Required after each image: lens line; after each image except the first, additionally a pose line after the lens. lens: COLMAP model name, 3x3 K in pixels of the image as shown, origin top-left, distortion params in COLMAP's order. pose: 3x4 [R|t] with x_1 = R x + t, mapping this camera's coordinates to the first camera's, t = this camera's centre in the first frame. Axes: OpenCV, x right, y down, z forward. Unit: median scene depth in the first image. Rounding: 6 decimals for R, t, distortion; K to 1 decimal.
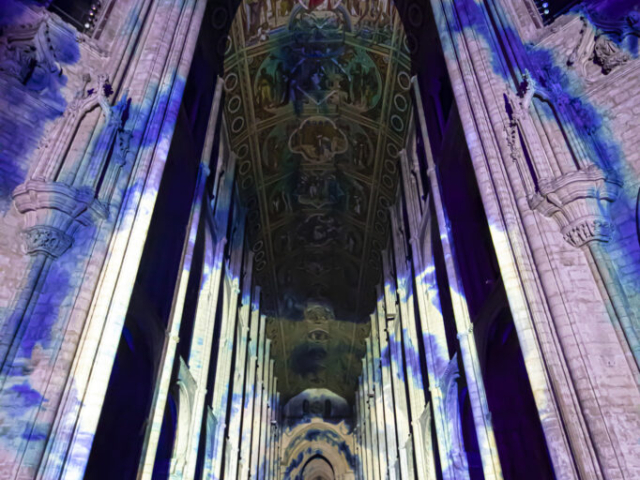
lens RADIAL K [[487.0, 0, 323.1], [0, 487.0, 242.3], [0, 0, 1]] dist [0.006152, 0.005119]
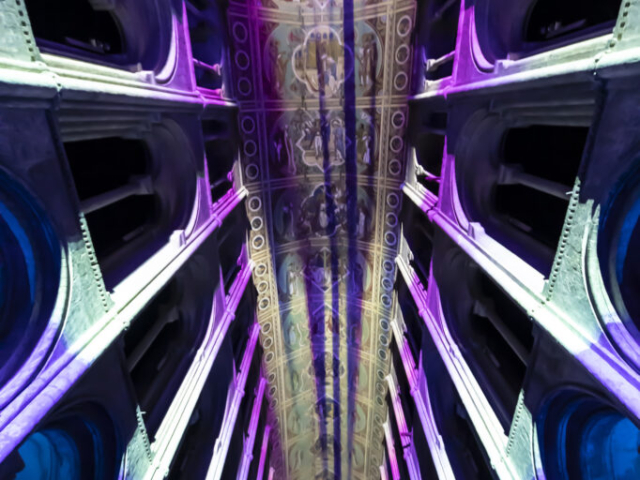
lens RADIAL K [[329.0, 0, 321.9], [0, 329.0, 241.8], [0, 0, 1]] dist [0.002751, -0.001748]
pose [[0.999725, -0.017237, -0.015921, -0.010691], [0.005704, 0.836677, -0.547667, 0.647660], [0.022761, 0.547425, 0.836545, 0.926359]]
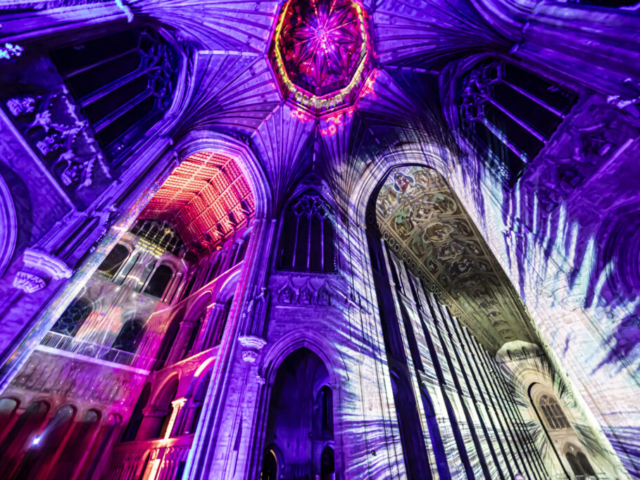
lens RADIAL K [[247.0, 0, 318.7], [0, 247.0, 242.5], [0, 0, 1]] dist [0.015209, -0.008546]
pose [[0.758196, -0.433599, -0.486960, 0.147000], [0.370502, 0.901056, -0.225447, -0.174938], [0.536532, -0.009487, 0.843827, -0.197458]]
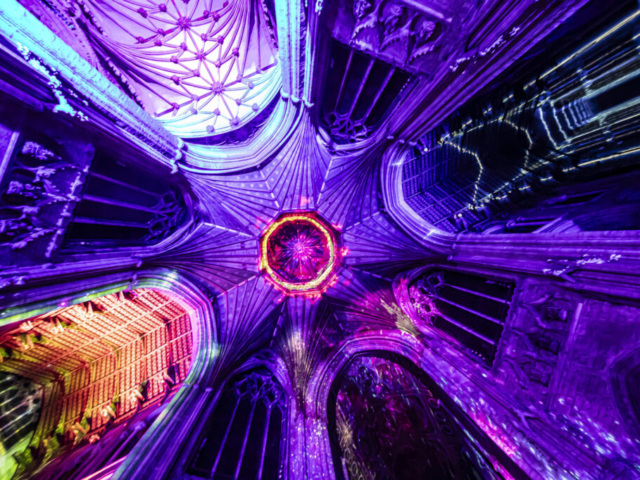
lens RADIAL K [[247.0, 0, 318.7], [0, 247.0, 242.5], [0, 0, 1]] dist [0.015209, -0.008546]
pose [[0.886091, -0.457888, 0.071981, -0.000310], [0.337997, 0.532043, -0.776330, -0.097144], [0.317175, 0.712229, 0.626203, -0.121076]]
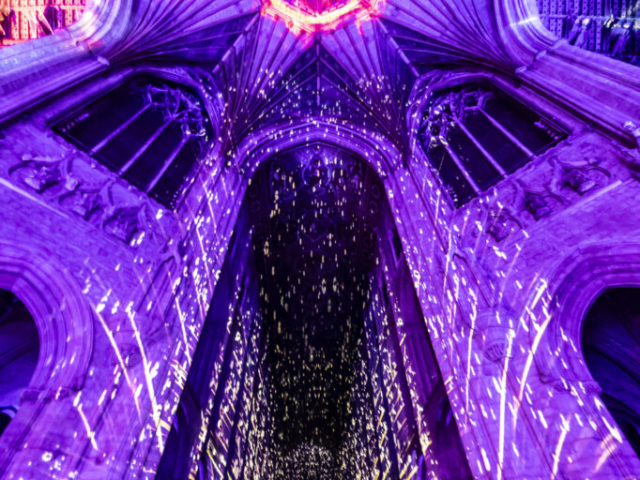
lens RADIAL K [[329.0, 0, 321.9], [0, 329.0, 241.8], [0, 0, 1]] dist [0.002751, -0.001748]
pose [[0.999789, 0.011910, 0.016727, -0.004919], [-0.007544, 0.970696, -0.240194, -0.040897], [-0.019097, 0.240017, 0.970581, -0.014308]]
